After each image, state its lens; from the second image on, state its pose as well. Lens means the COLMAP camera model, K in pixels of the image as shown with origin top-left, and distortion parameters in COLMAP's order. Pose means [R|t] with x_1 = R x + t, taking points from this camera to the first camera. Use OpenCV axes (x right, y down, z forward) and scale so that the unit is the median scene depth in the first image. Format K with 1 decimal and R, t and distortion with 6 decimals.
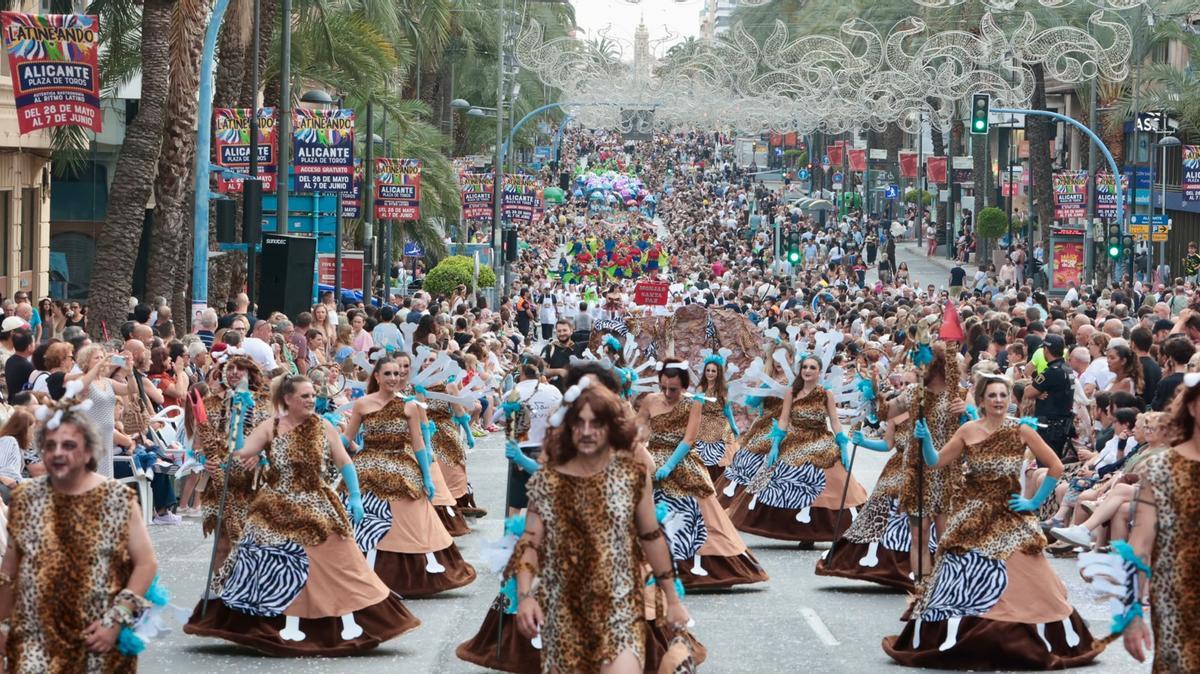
lens RADIAL K [[5340.0, 0, 602.2], [0, 5340.0, 333.5], [0, 0, 1]] dist [0.570500, 0.000000]
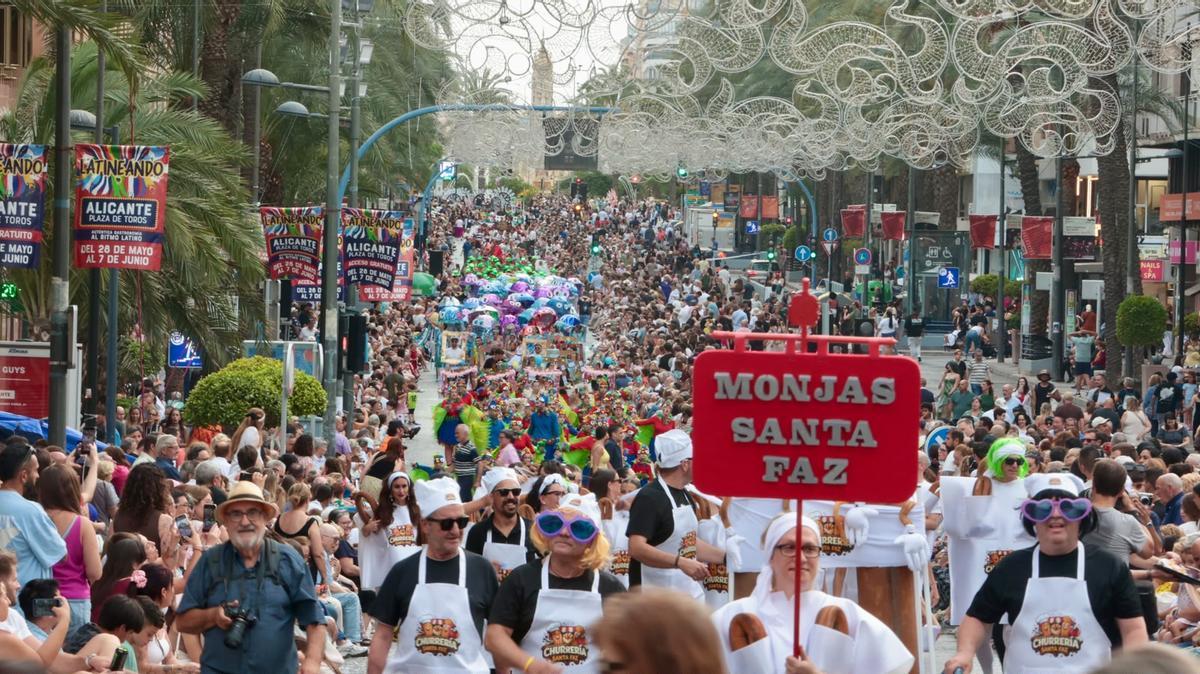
lens RADIAL K [[5112.0, 0, 599.3], [0, 5112.0, 339.2], [0, 0, 1]] dist [0.473093, 0.000000]
pose [[0.999502, 0.002023, 0.031496, -0.008056], [-0.001113, 0.999582, -0.028874, -0.001537], [-0.031541, 0.028824, 0.999087, 0.444427]]
